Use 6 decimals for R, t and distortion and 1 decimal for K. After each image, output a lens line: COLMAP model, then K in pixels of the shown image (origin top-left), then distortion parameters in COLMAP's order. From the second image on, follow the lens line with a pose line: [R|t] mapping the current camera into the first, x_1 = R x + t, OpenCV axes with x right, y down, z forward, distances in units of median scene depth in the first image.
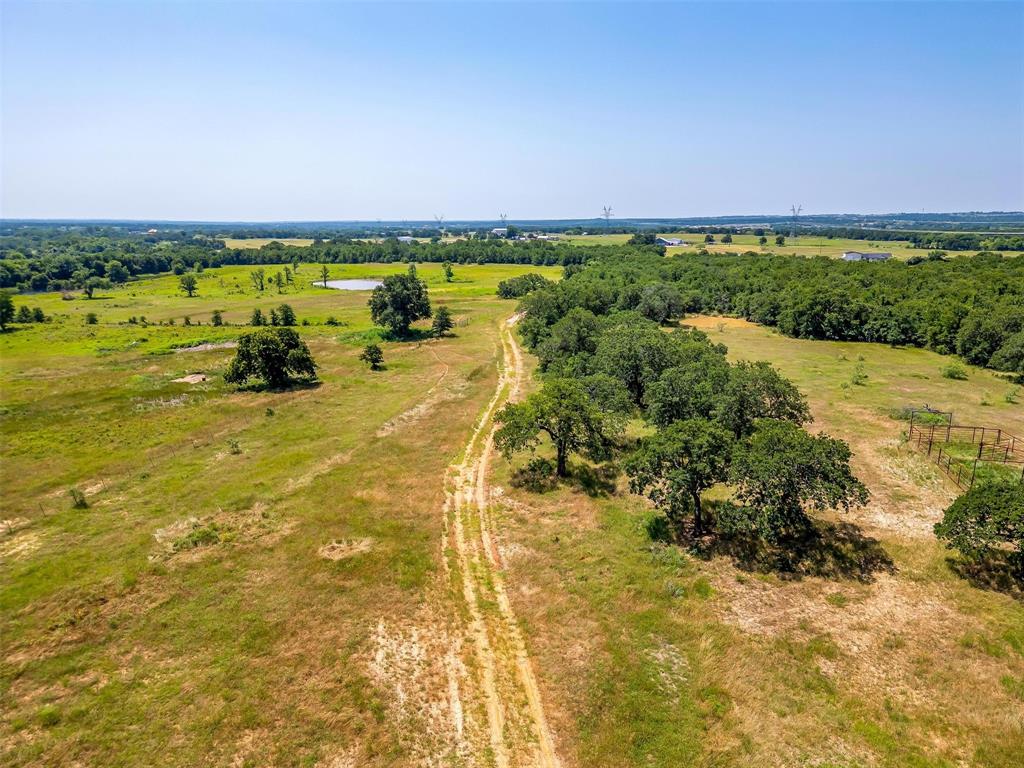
lens RADIAL K [[706.1, 0, 512.0], [0, 706.1, 384.0], [0, 0, 1]] dist [0.074995, -0.000709]
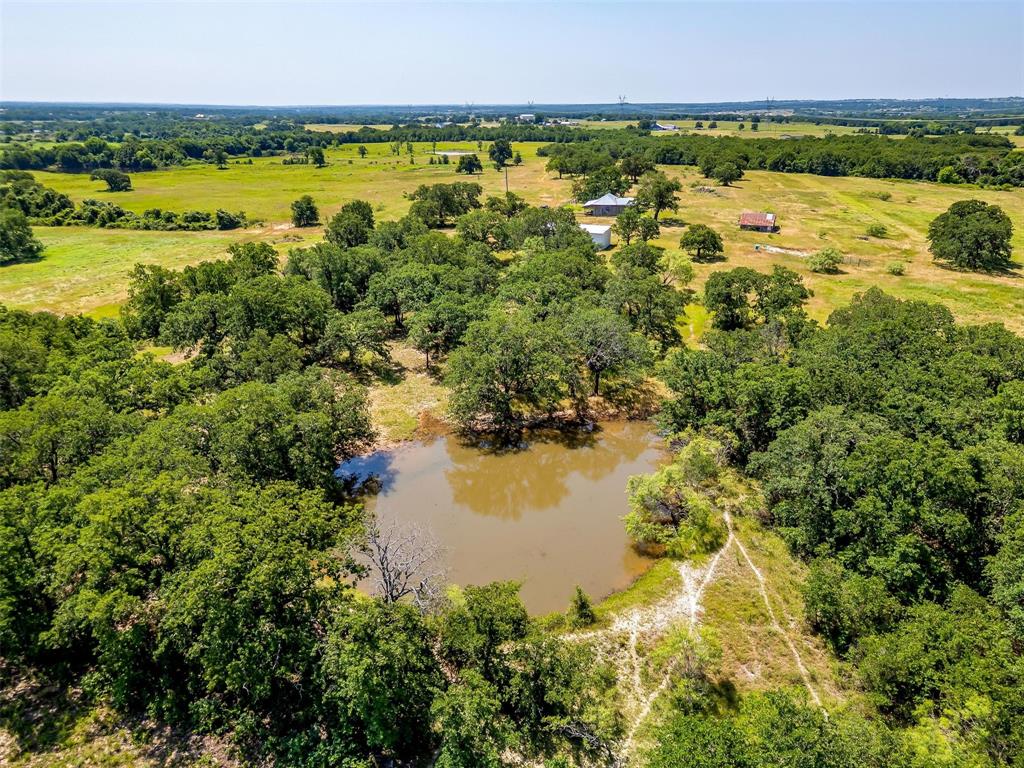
lens RADIAL K [[736.4, 0, 518.7], [0, 736.4, 388.4], [0, 0, 1]] dist [0.070767, -0.060200]
pose [[0.999797, 0.008625, -0.018210, -0.011594], [-0.006016, 0.990310, 0.138742, 0.092440], [0.019230, -0.138604, 0.990161, -0.447315]]
